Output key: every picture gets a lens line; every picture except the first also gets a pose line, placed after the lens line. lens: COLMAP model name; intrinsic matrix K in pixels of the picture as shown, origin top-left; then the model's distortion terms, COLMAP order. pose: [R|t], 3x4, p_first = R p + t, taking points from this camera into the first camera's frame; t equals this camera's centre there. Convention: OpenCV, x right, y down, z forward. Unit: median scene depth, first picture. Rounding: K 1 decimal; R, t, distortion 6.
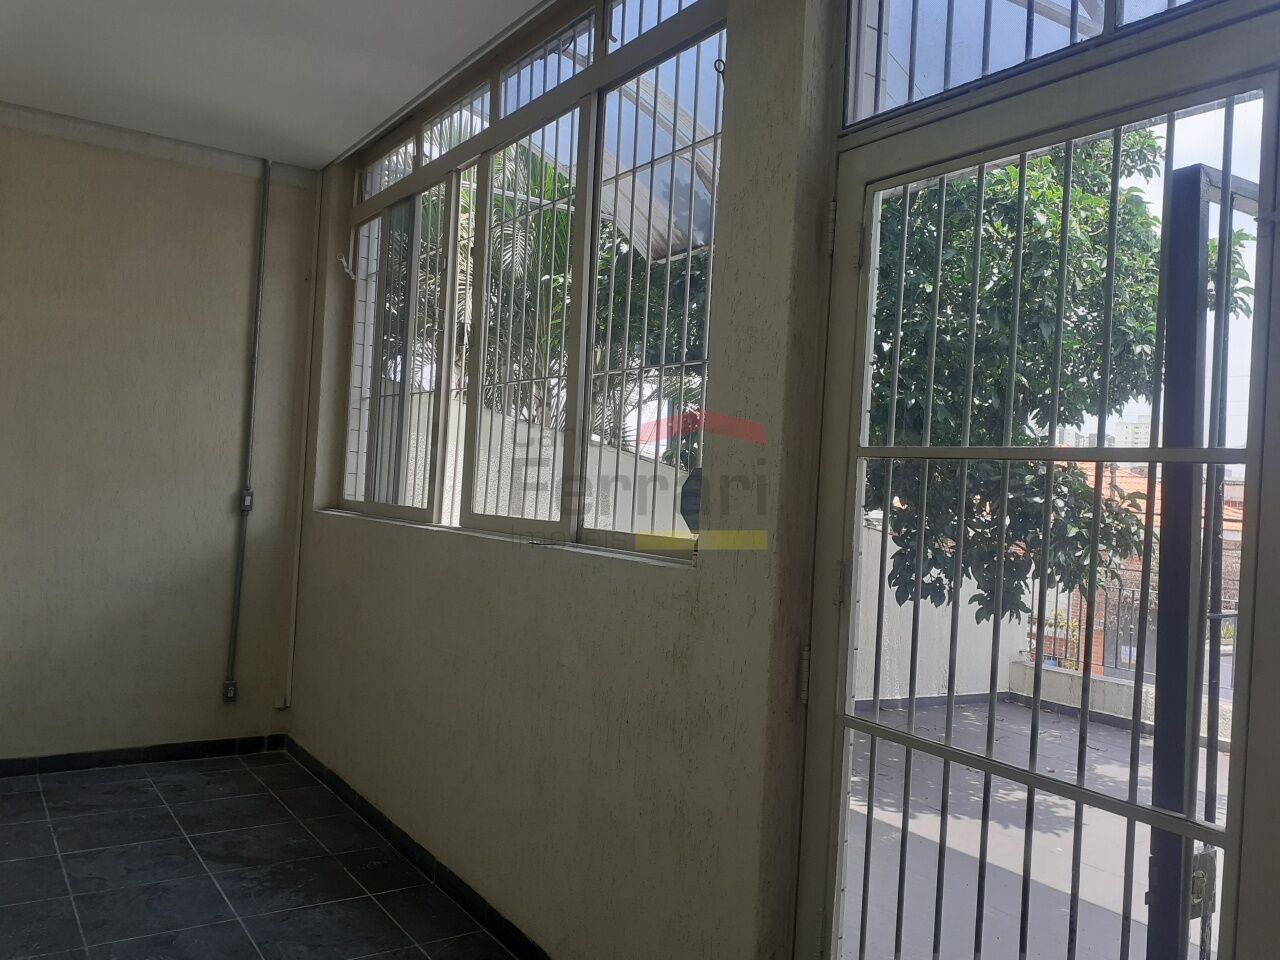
lens RADIAL K [[1034.4, 0, 636.4], [0, 1034.4, 466.9], [0, 0, 1]] dist [0.175983, -0.344280]
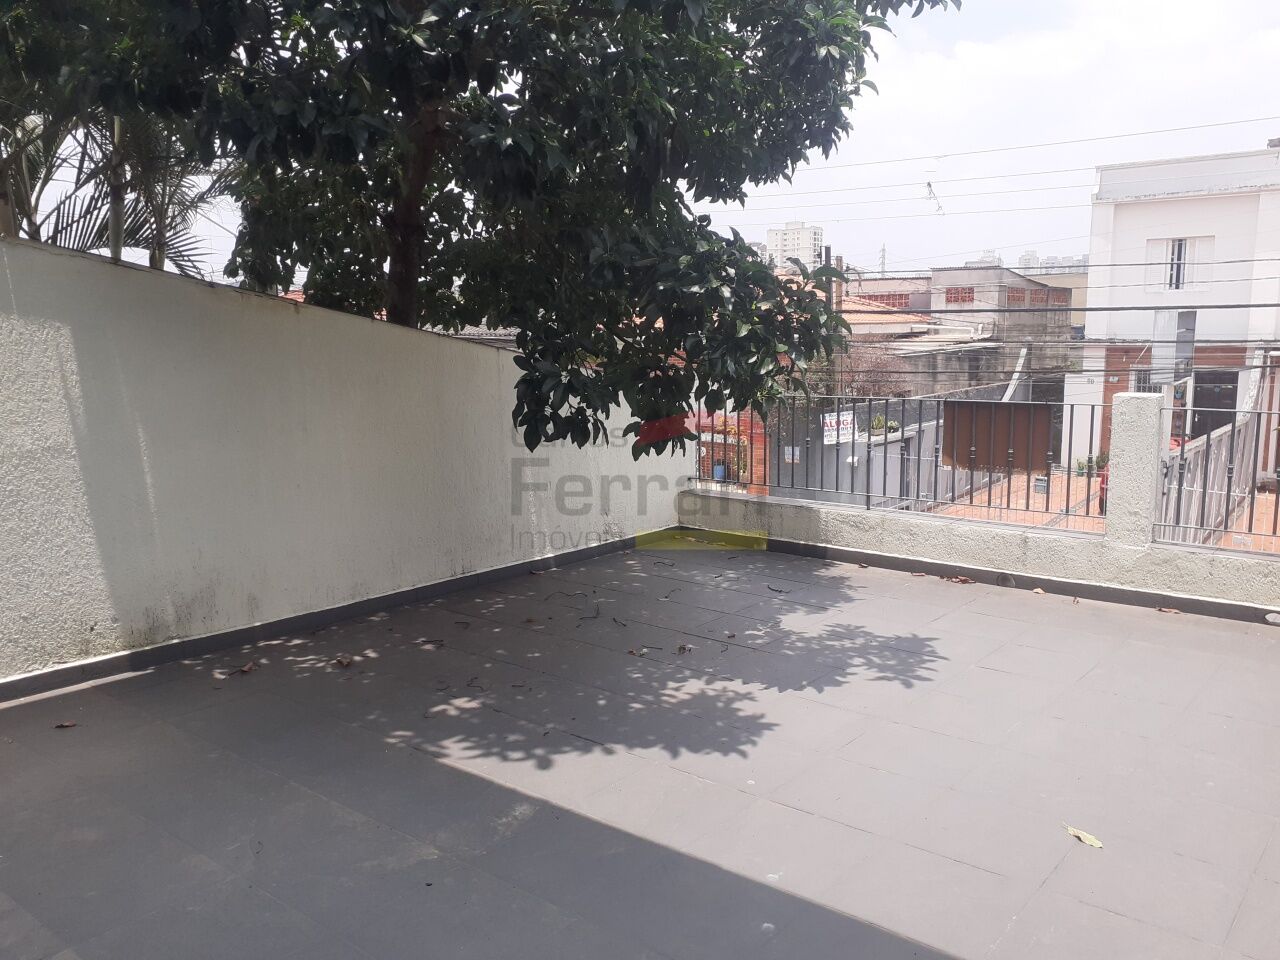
lens RADIAL K [[1020.0, 0, 639.6], [0, 1020.0, 475.1], [0, 0, 1]] dist [0.131651, -0.284323]
pose [[0.952251, -0.112454, 0.283854, 0.123321], [0.061349, 0.981212, 0.182918, 0.023946], [-0.299091, -0.156770, 0.941259, 0.315309]]
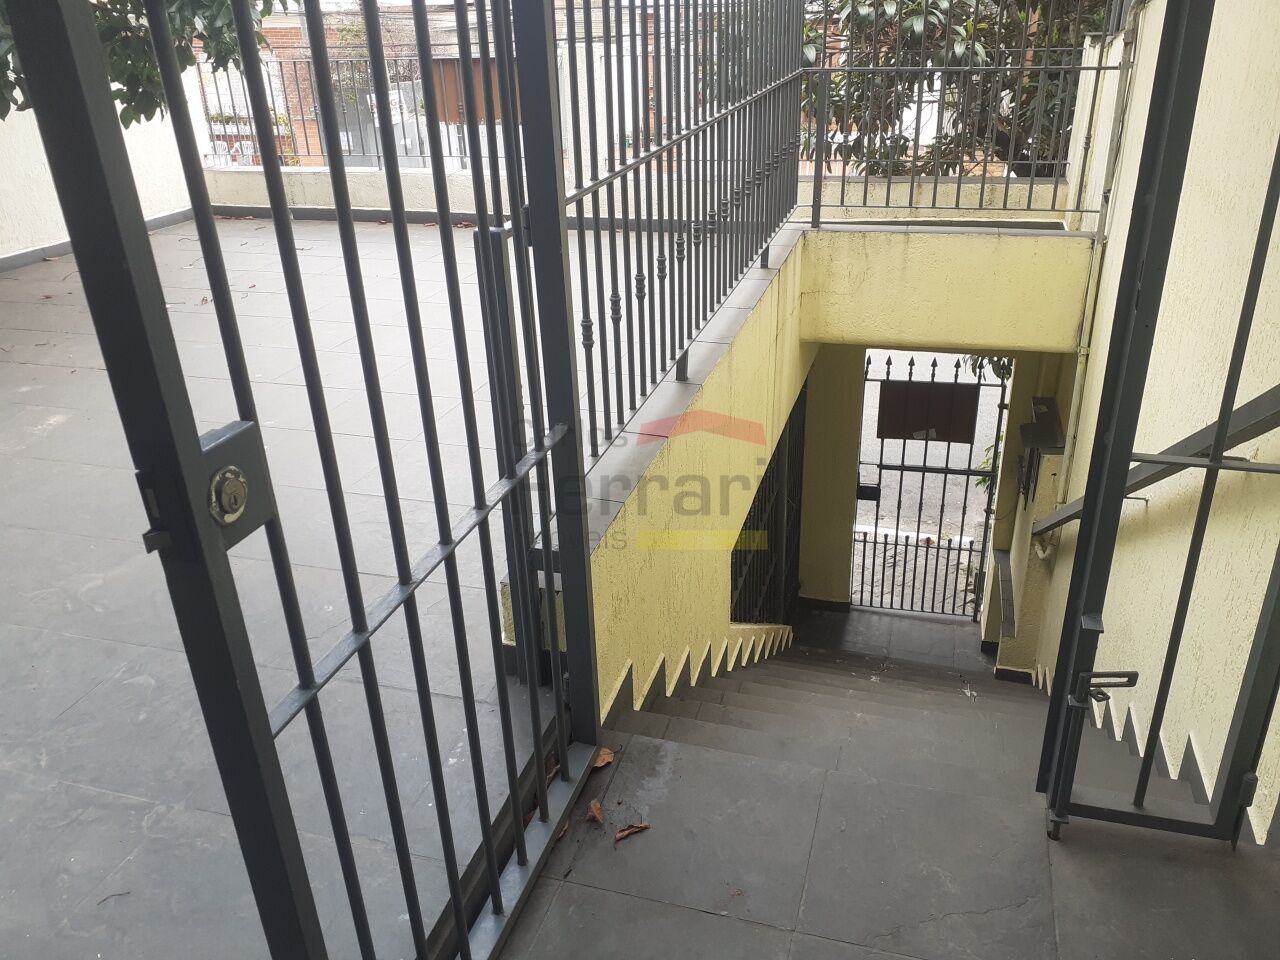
lens RADIAL K [[1046.3, 0, 643.1], [0, 1046.3, 454.7], [0, 0, 1]] dist [0.131496, -0.211115]
pose [[0.763559, -0.333328, 0.553055, 0.103137], [0.062847, 0.890765, 0.450099, 0.032593], [-0.642672, -0.308919, 0.701100, 0.118789]]
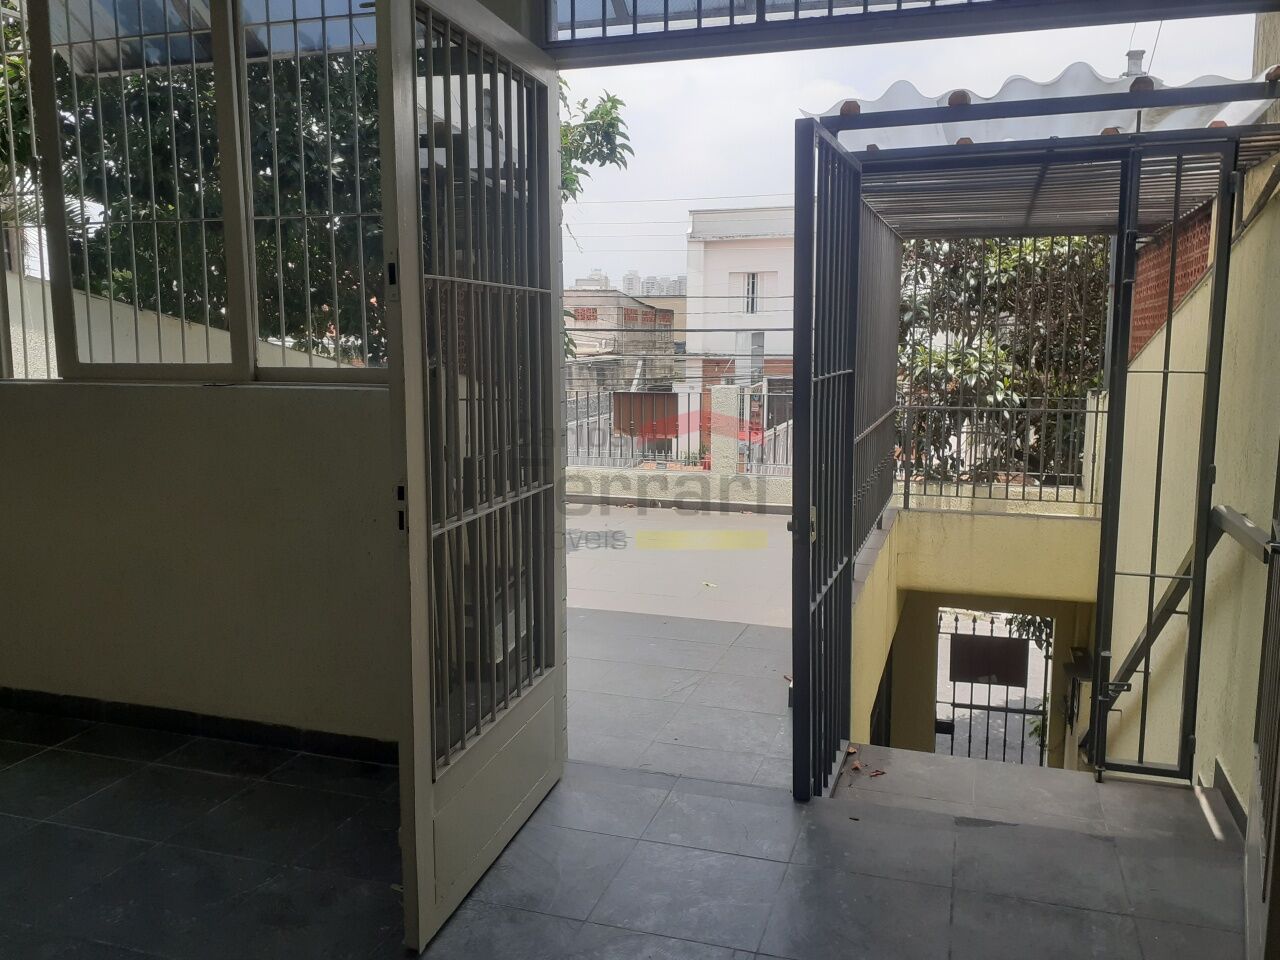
lens RADIAL K [[1073.1, 0, 662.6], [0, 1073.1, 476.3], [0, 0, 1]] dist [0.161688, -0.305472]
pose [[0.770457, -0.142617, 0.621334, -0.238062], [0.032500, 0.982174, 0.185142, -0.014077], [-0.636662, -0.122451, 0.761358, -0.077994]]
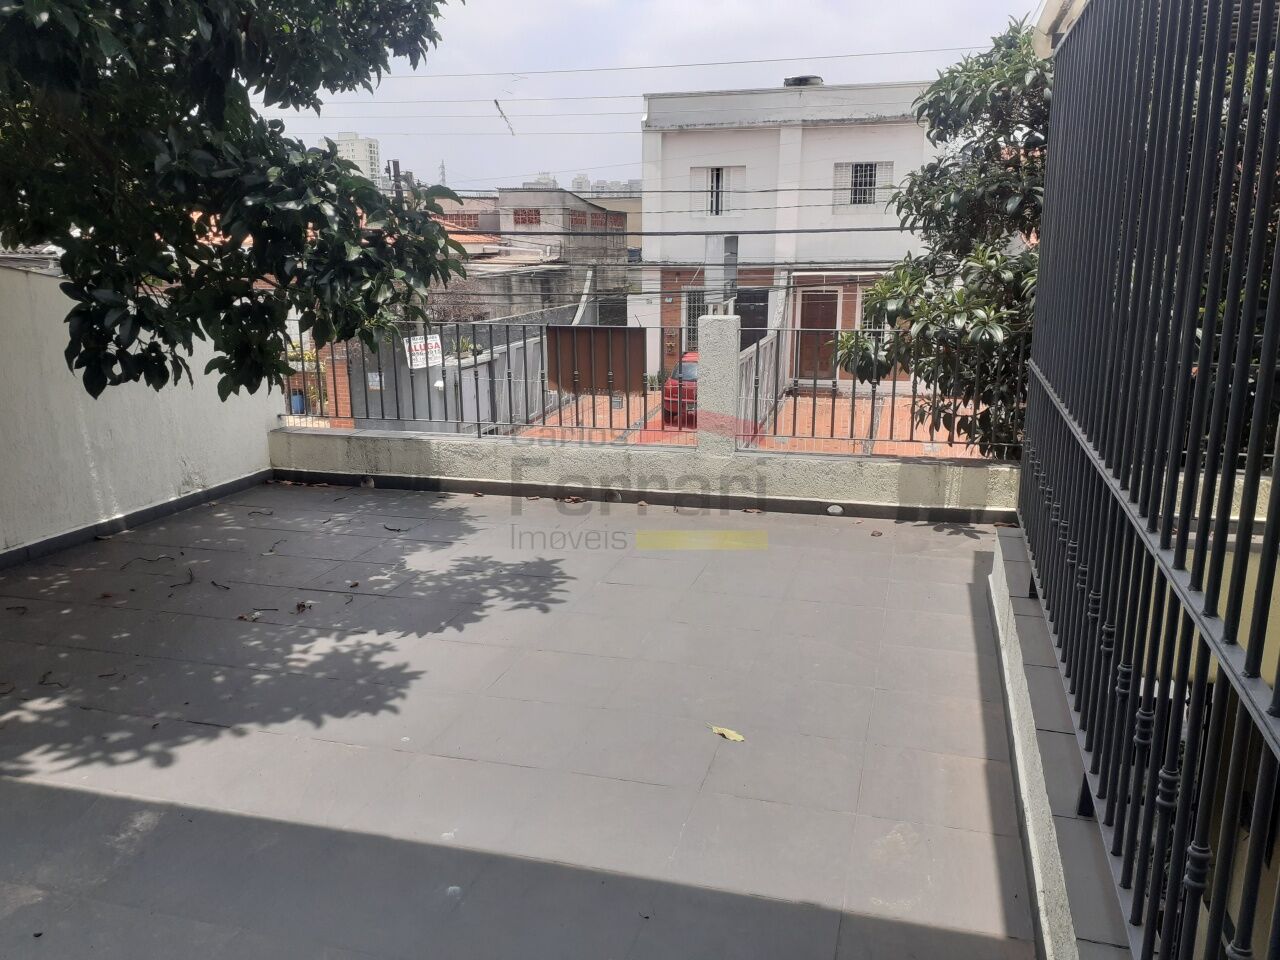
lens RADIAL K [[1023.7, 0, 639.8], [0, 1023.7, 471.2], [0, 0, 1]] dist [0.130899, -0.252592]
pose [[0.753687, -0.203838, 0.624825, 0.107178], [0.034543, 0.961661, 0.272057, 0.020639], [-0.656326, -0.183462, 0.731832, 0.352298]]
